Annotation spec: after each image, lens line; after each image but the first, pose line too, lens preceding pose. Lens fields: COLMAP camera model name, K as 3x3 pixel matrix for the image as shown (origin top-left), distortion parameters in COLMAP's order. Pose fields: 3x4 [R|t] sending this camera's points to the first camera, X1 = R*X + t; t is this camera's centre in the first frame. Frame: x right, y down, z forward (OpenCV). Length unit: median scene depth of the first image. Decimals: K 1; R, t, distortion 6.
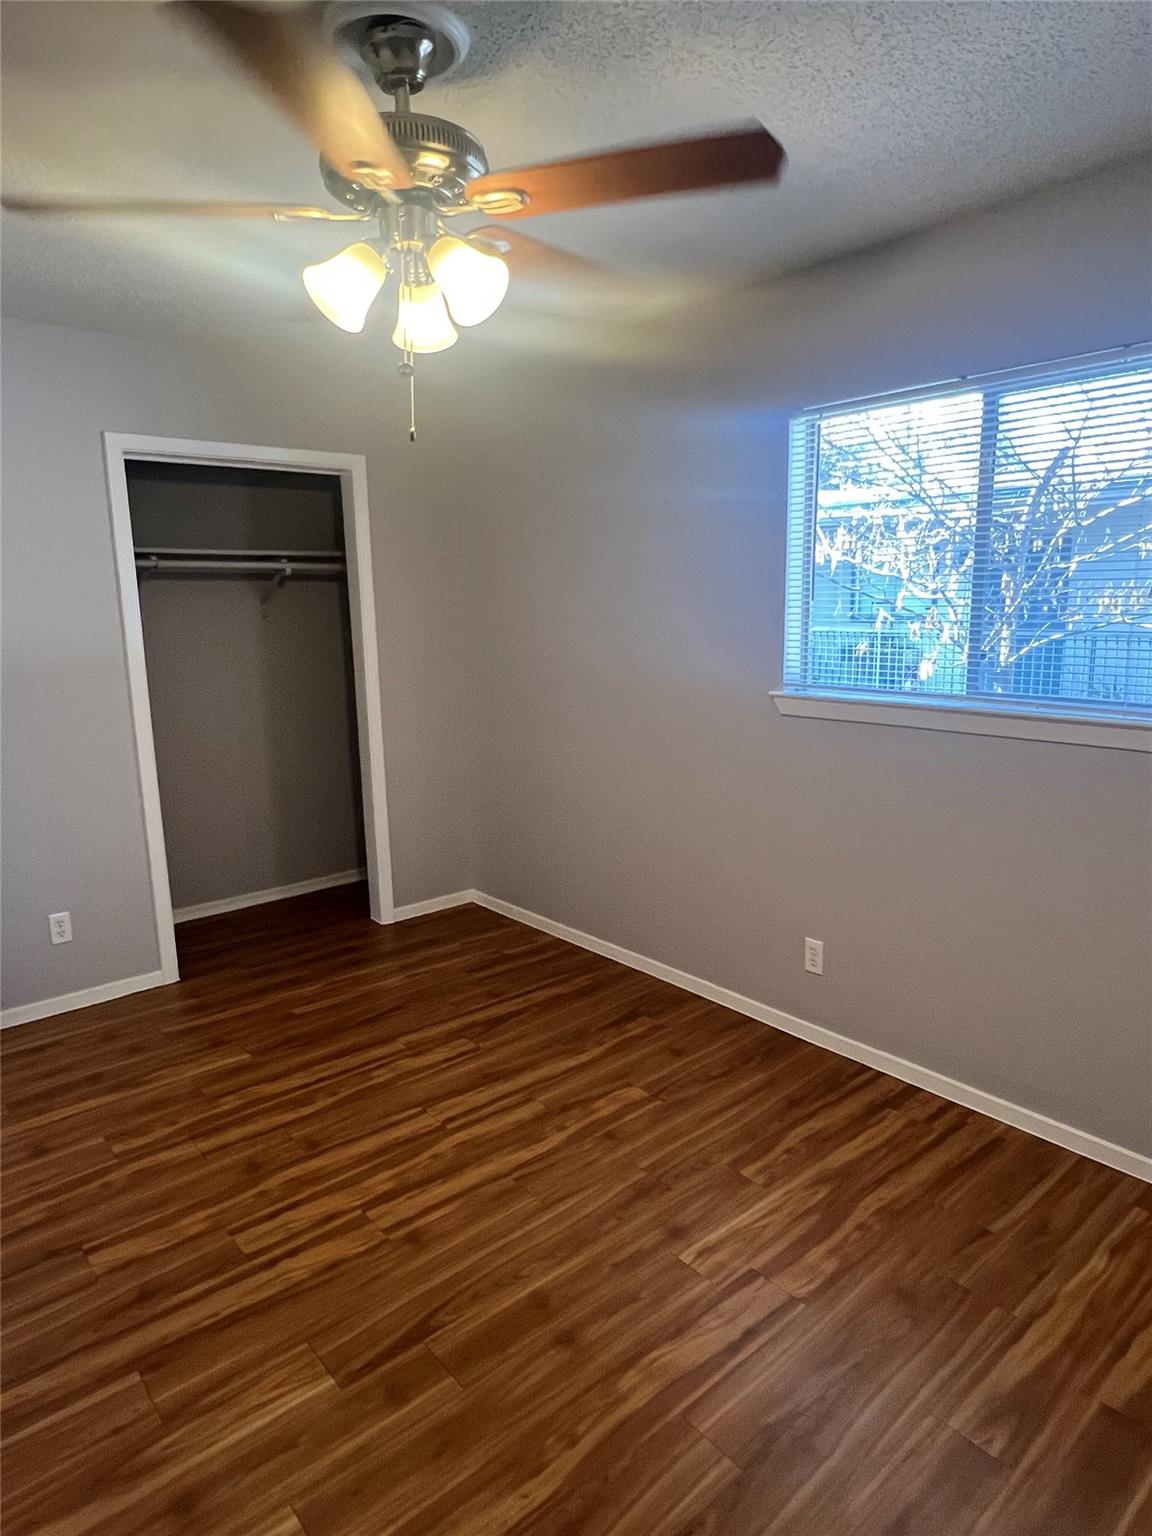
lens RADIAL K [[931.2, 0, 575.9], [0, 931.2, 763.1], [0, 0, 1]] dist [-0.003222, -0.001260]
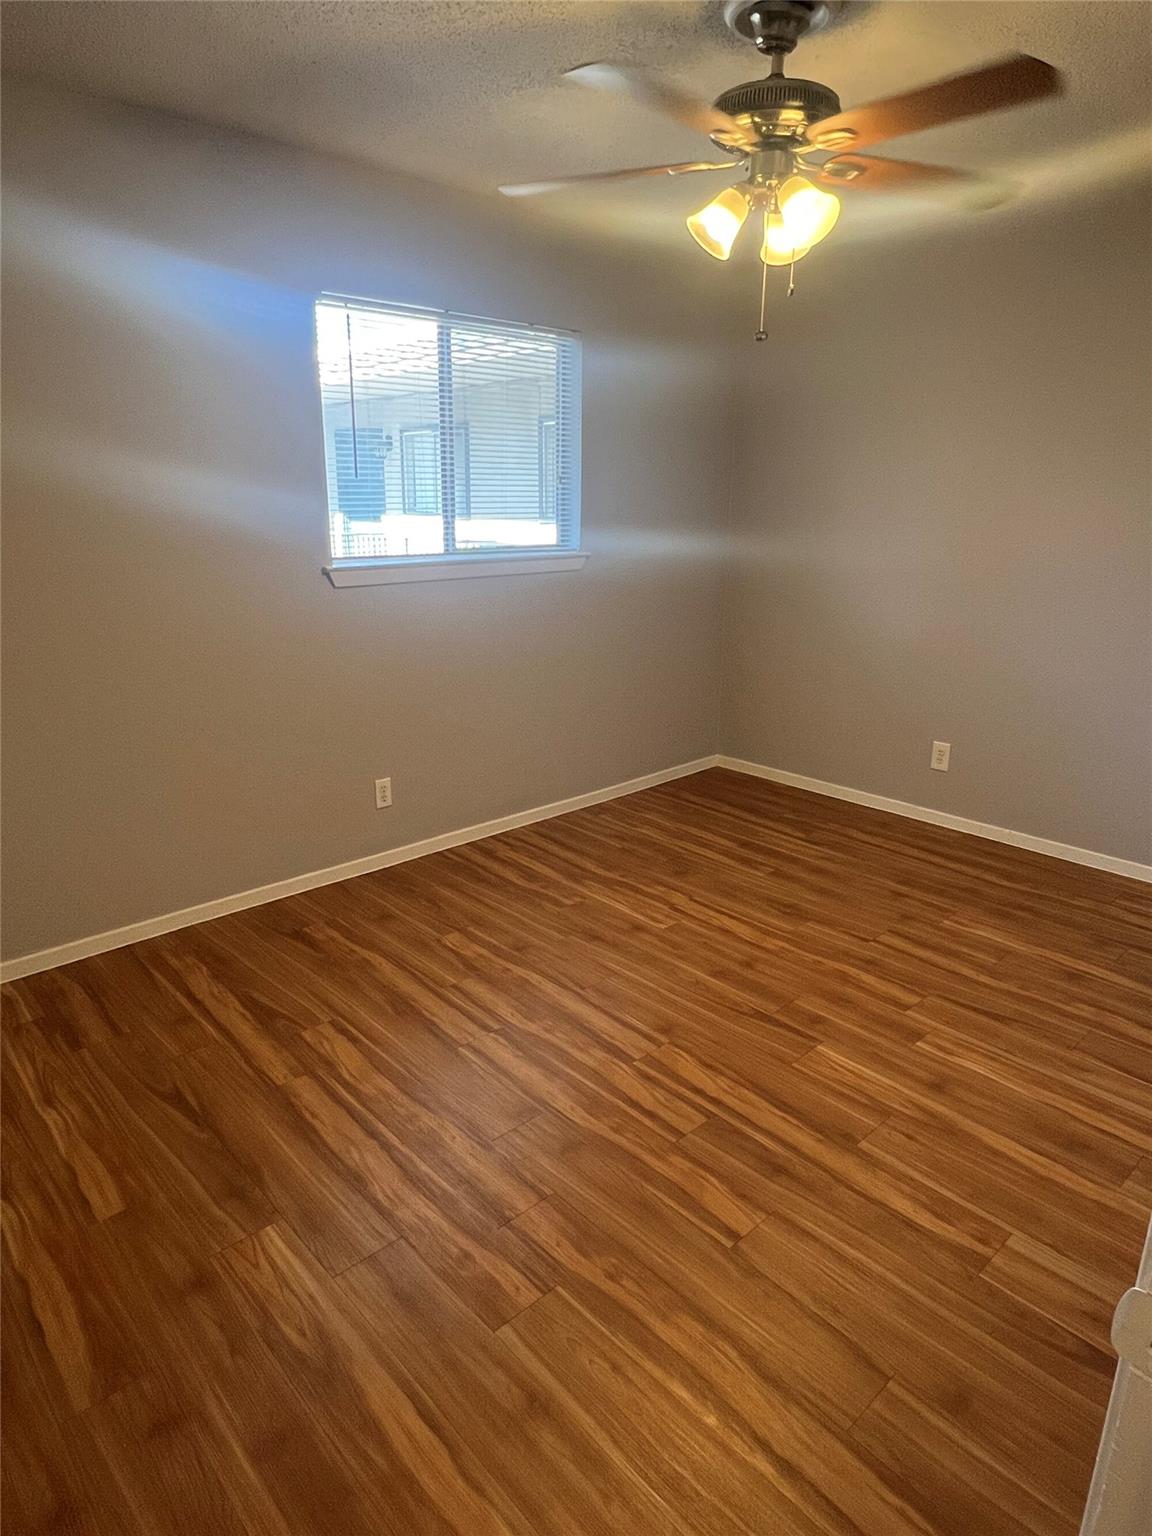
lens RADIAL K [[915.6, 0, 576.0], [0, 915.6, 768.0], [0, 0, 1]] dist [-0.024884, -0.000328]
pose [[-0.034383, -0.277254, 0.960181, -1.063373], [0.172960, 0.944602, 0.278949, -0.126633], [-0.984328, 0.175664, 0.015476, 0.931134]]
